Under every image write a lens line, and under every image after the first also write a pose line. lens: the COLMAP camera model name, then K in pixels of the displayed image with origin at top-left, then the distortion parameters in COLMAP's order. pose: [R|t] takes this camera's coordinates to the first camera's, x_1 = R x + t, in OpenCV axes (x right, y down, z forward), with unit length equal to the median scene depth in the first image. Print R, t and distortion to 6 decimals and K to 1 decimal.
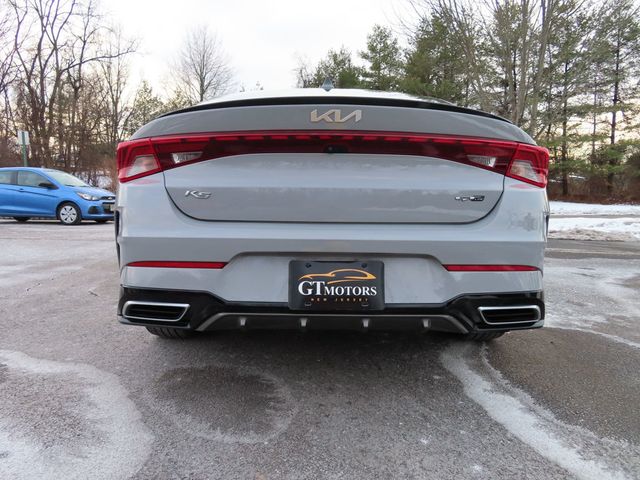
lens RADIAL K [[457.1, 0, 320.0], [0, 457.1, 240.0], [0, 0, 1]] dist [-0.005665, 0.001486]
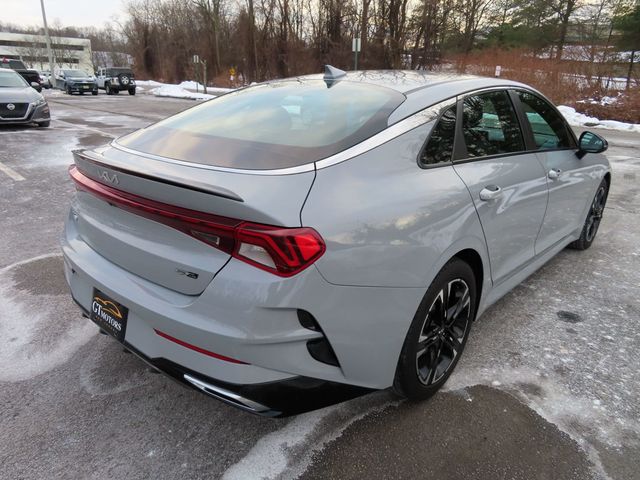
lens RADIAL K [[457.7, 0, 319.1], [0, 457.7, 241.7], [0, 0, 1]] dist [-0.007576, 0.003981]
pose [[0.736318, 0.237493, -0.633588, 0.152911], [-0.085758, 0.961583, 0.260775, -0.058470], [0.671179, -0.137679, 0.728398, 0.063019]]
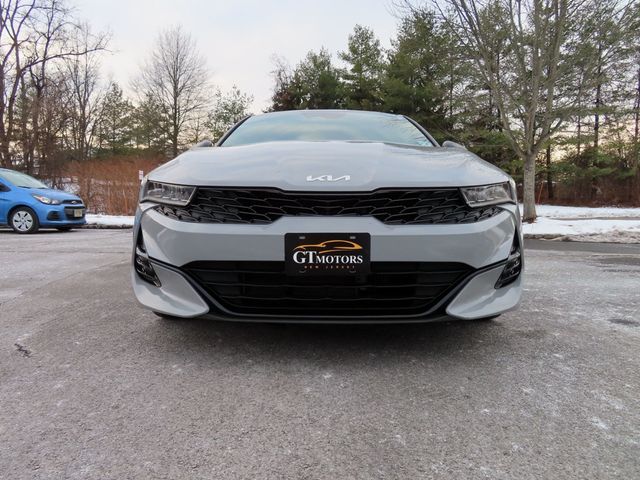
lens RADIAL K [[456.3, 0, 320.0], [0, 456.3, 240.0], [0, 0, 1]] dist [-0.006802, -0.000936]
pose [[0.998376, -0.012811, 0.055501, -0.050692], [0.013709, 0.999781, -0.015817, -0.000576], [-0.055286, 0.016553, 0.998333, 0.131510]]
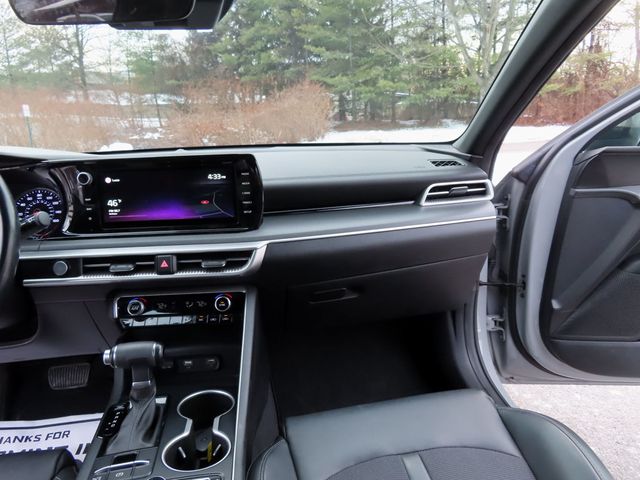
lens RADIAL K [[455.3, 0, 320.0], [0, 455.3, 240.0], [0, 0, 1]] dist [-0.008429, 0.001307]
pose [[0.982825, -0.087602, 0.162424, 0.012568], [0.062126, 0.985836, 0.155781, -0.055426], [-0.173770, -0.143015, 0.974346, 0.316664]]
